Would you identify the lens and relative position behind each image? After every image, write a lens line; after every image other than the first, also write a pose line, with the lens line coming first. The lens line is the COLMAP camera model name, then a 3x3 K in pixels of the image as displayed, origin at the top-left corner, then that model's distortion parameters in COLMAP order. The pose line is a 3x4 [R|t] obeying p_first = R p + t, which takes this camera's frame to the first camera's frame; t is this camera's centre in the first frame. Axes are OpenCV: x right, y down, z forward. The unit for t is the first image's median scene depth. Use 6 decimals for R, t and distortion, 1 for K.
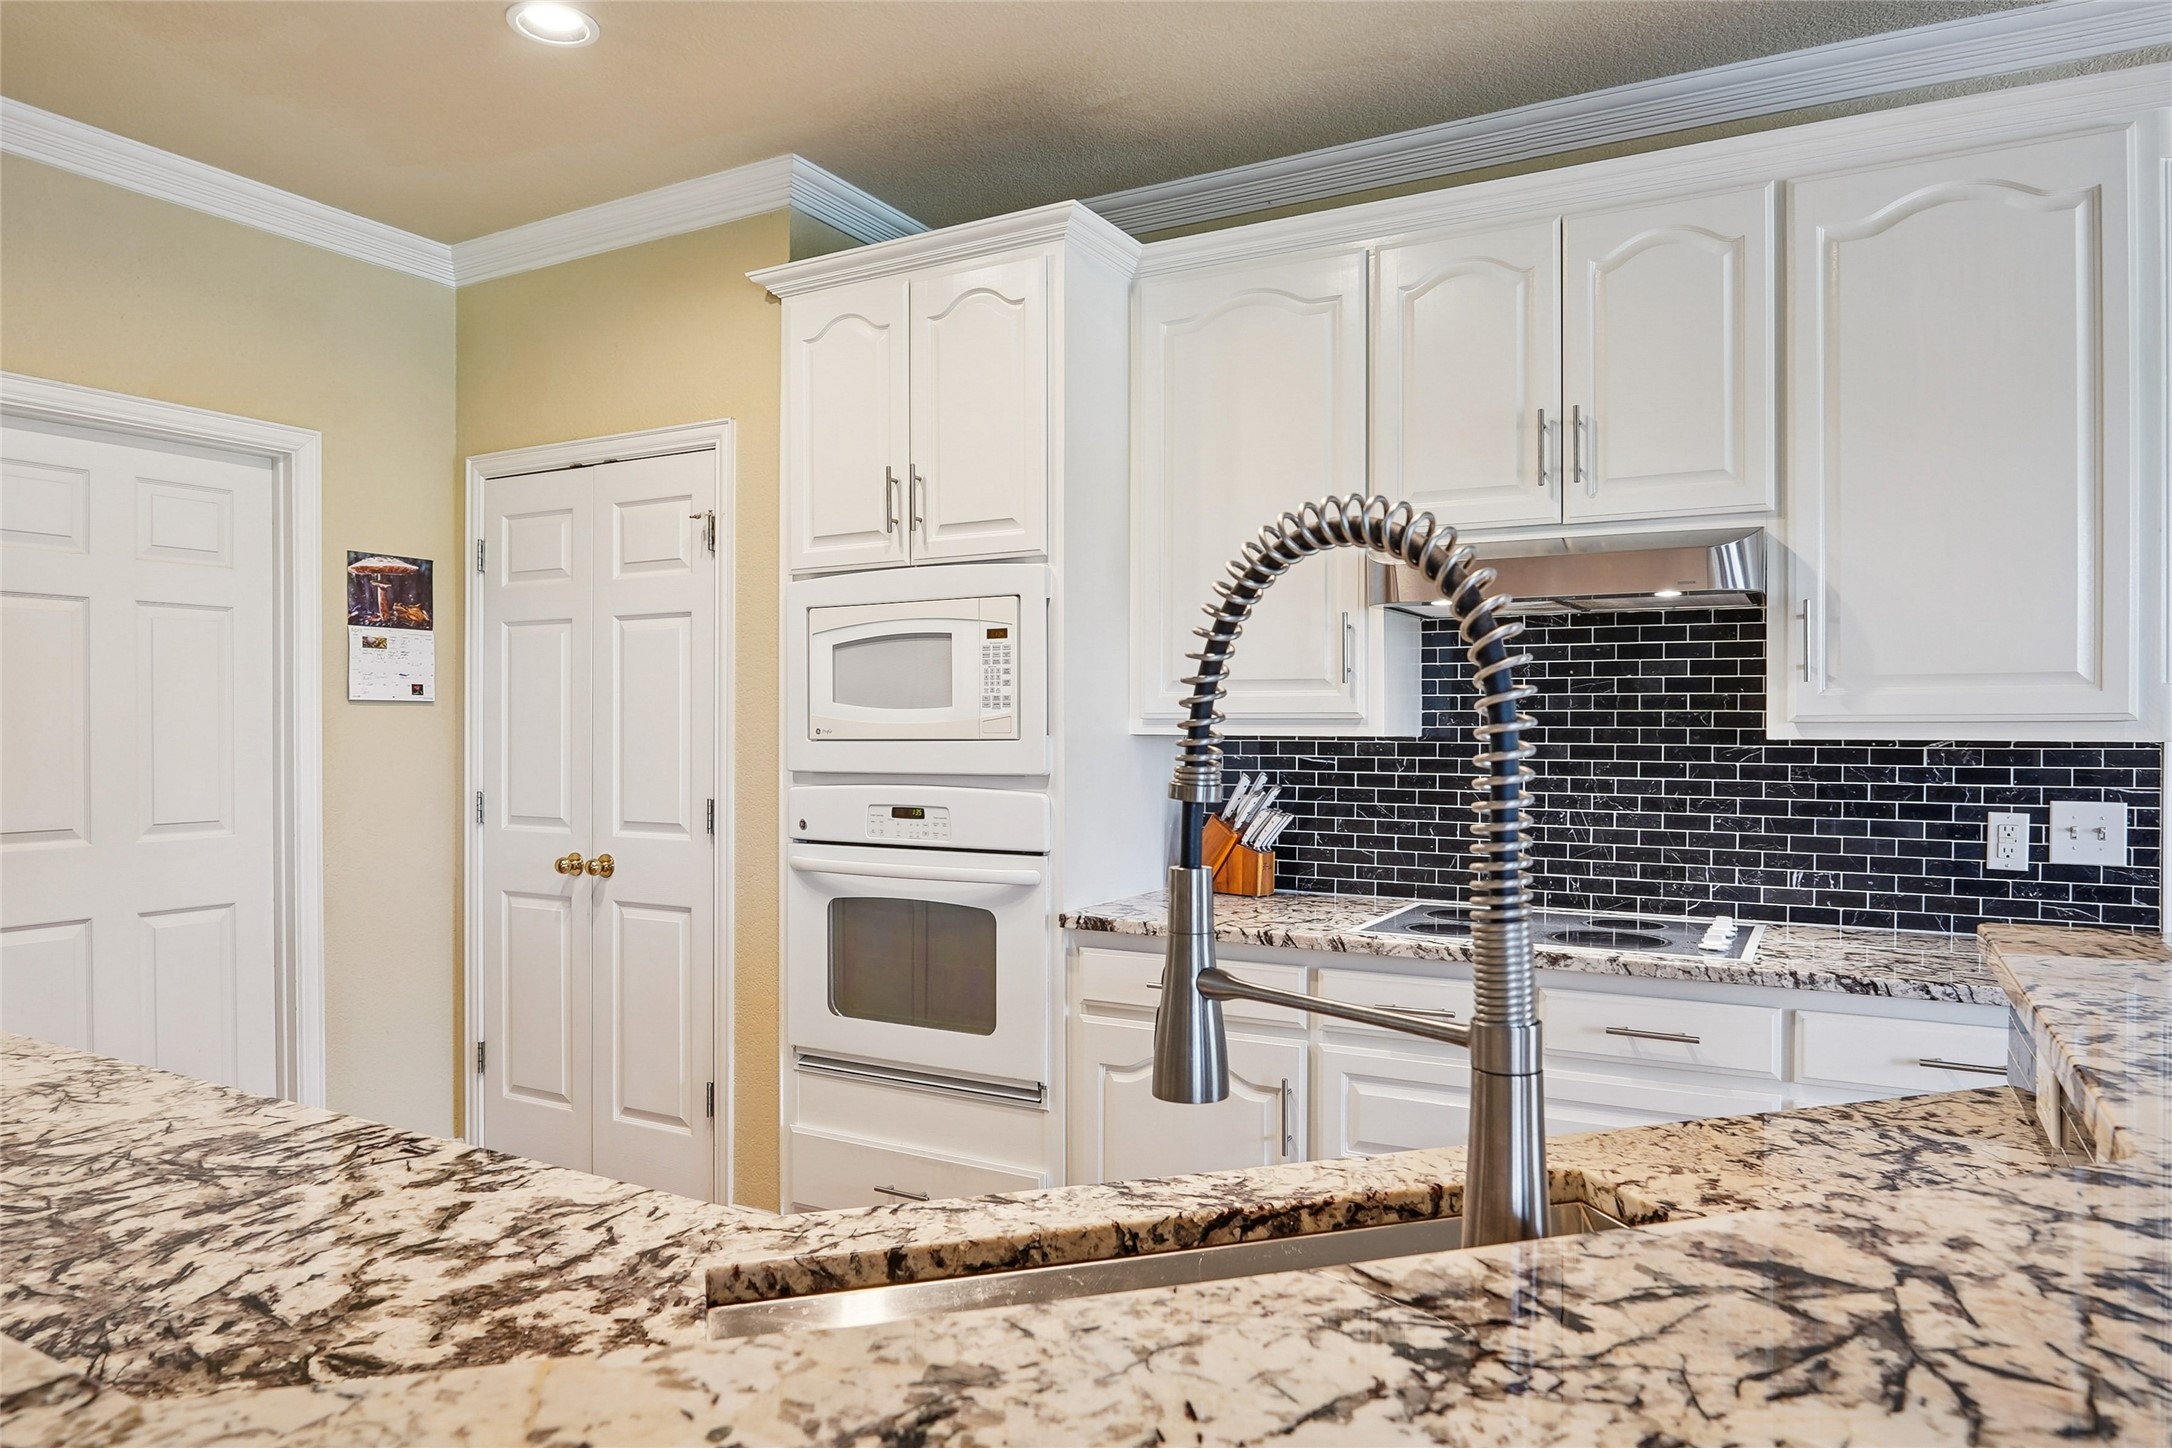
lens RADIAL K [[1358.1, 0, 1075.3], [0, 1358.1, 734.5], [0, 0, 1]] dist [-0.027464, 0.002841]
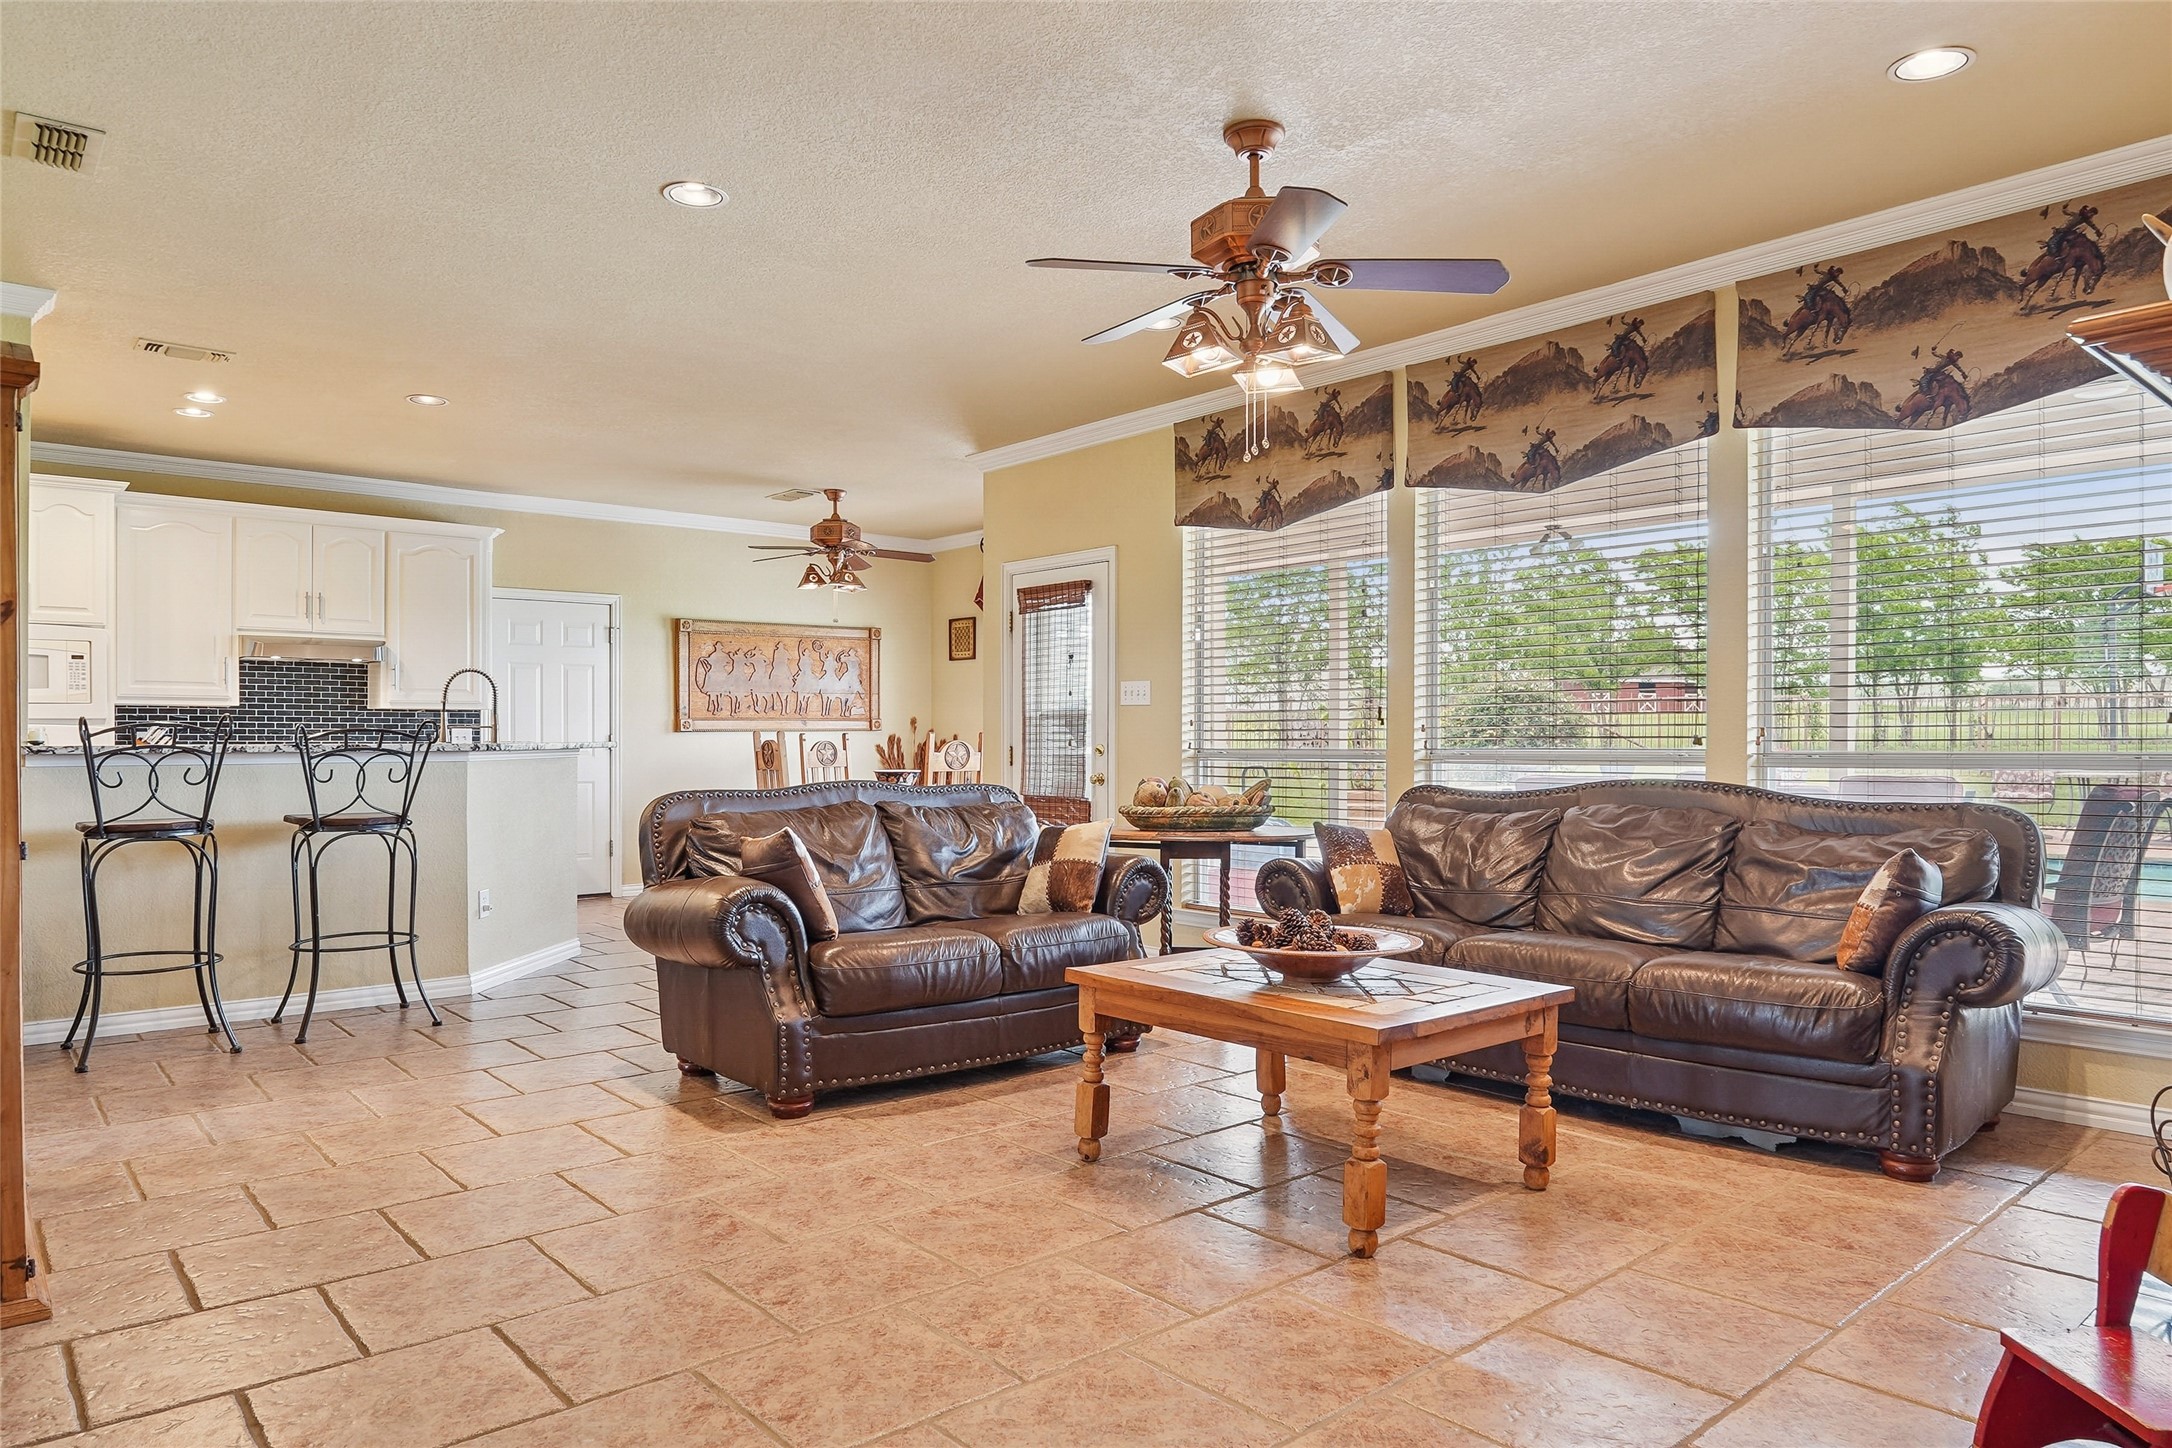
lens RADIAL K [[1358.1, 0, 1090.0], [0, 1358.1, 737.1], [0, 0, 1]] dist [-0.027464, 0.002841]
pose [[0.333648, 0.001349, 0.942697, -1.644220], [0.007756, 0.999961, -0.004176, 0.084752], [-0.942666, 0.008705, 0.333624, -1.388577]]
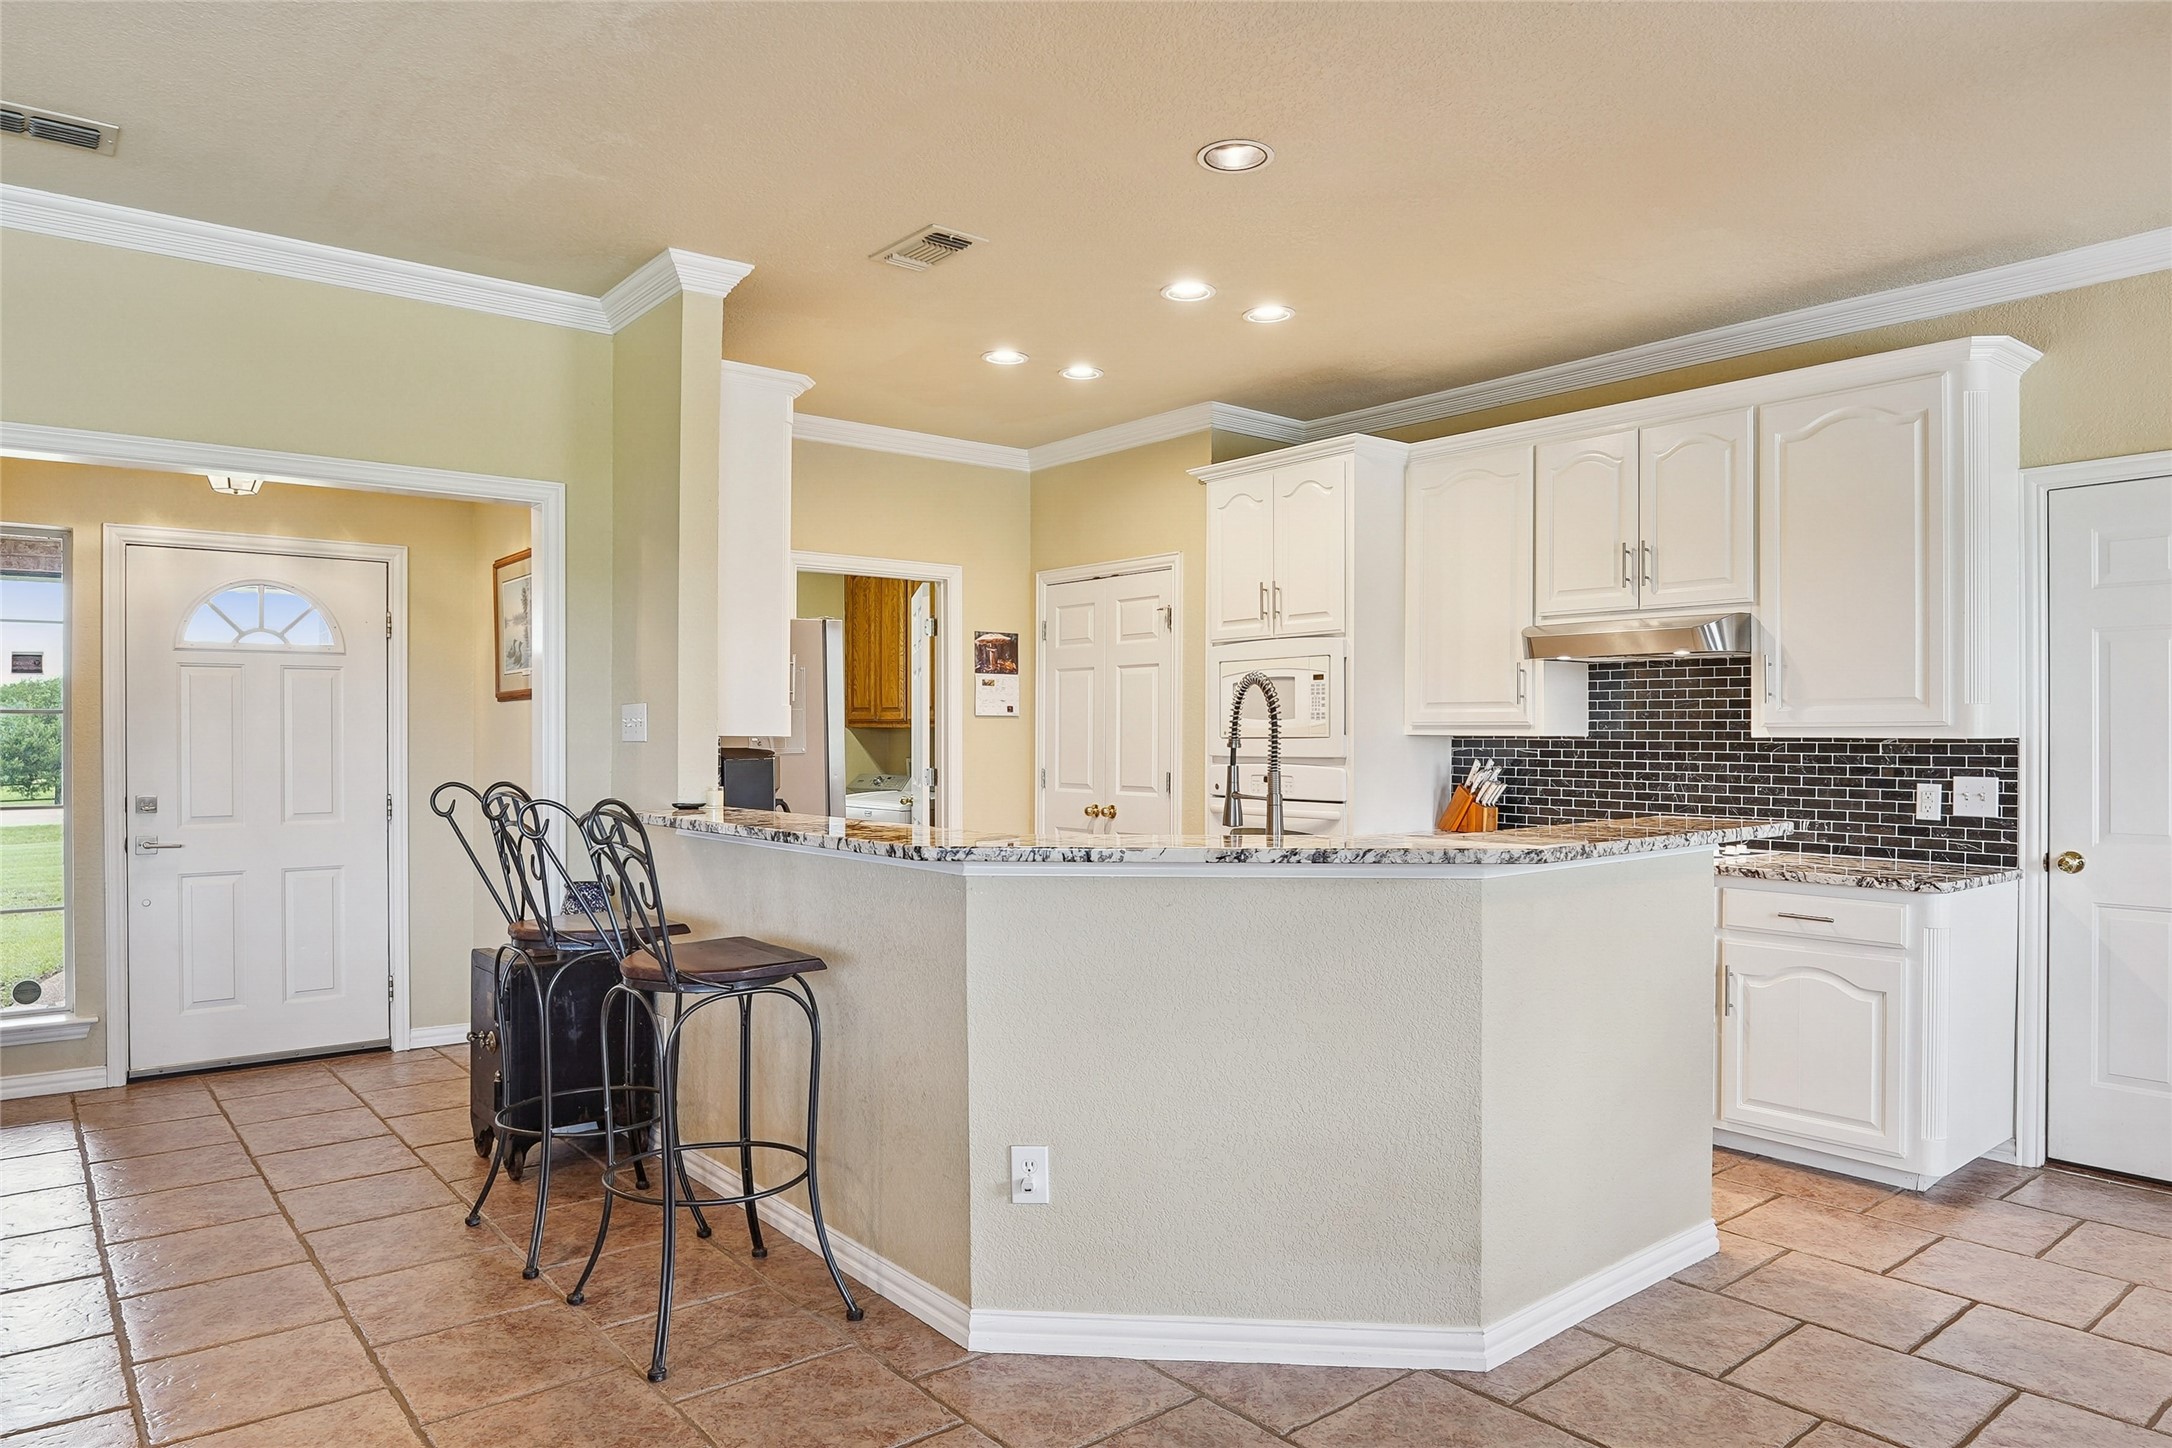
lens RADIAL K [[1358.1, 0, 1079.9], [0, 1358.1, 747.9], [0, 0, 1]] dist [-0.027464, 0.002841]
pose [[0.929177, 0.004448, -0.369608, 0.310242], [-0.002699, 0.999983, 0.005247, 0.008952], [0.369625, -0.003878, 0.929173, -0.759063]]
